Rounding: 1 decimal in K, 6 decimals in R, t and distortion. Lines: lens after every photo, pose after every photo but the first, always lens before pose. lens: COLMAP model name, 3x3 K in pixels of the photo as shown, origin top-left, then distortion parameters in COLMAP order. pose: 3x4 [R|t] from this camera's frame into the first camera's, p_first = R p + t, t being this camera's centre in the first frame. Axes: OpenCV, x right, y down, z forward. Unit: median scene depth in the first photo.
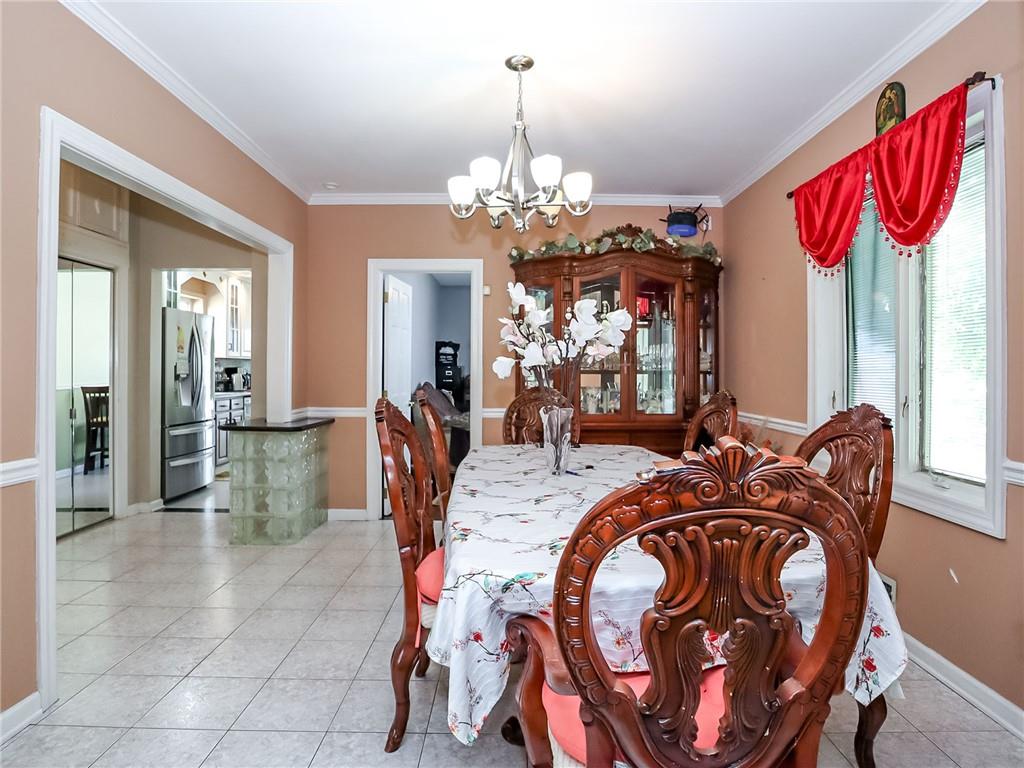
lens RADIAL K [[578.4, 0, 511.6], [0, 578.4, 364.4], [0, 0, 1]] dist [-0.022860, -0.000900]
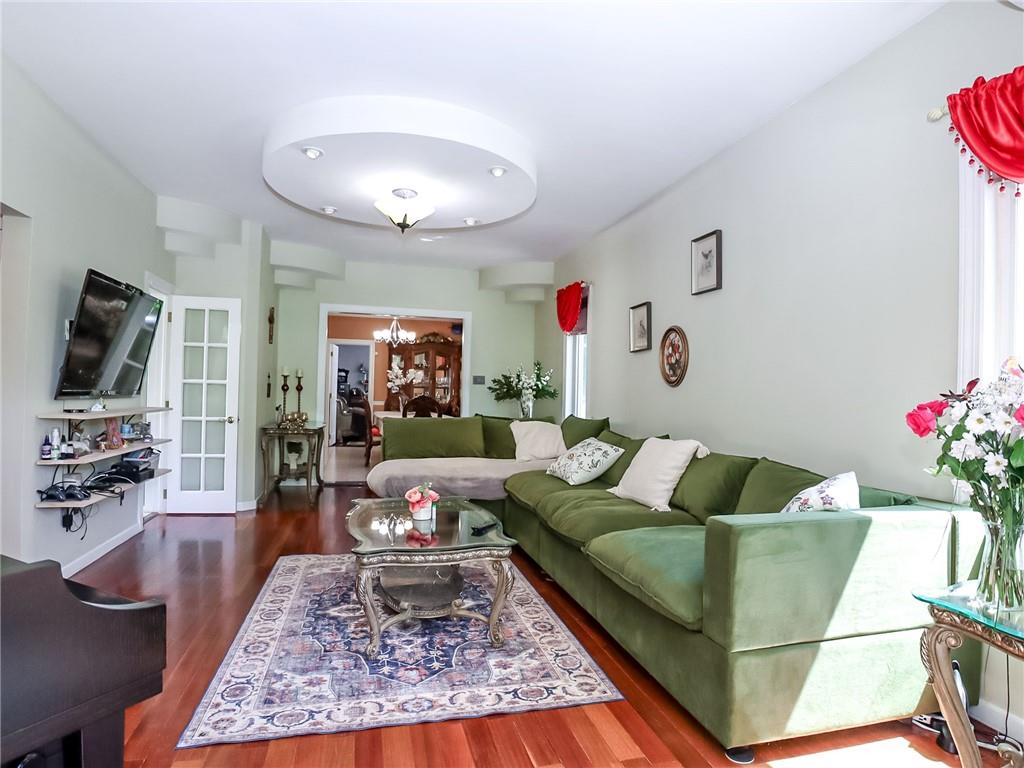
lens RADIAL K [[578.4, 0, 513.3], [0, 578.4, 378.9], [0, 0, 1]] dist [-0.022860, -0.000900]
pose [[0.967993, 0.015348, 0.250508, -0.108696], [-0.014243, 0.999879, -0.006223, -0.014471], [-0.250573, 0.002456, 0.968095, -1.715196]]
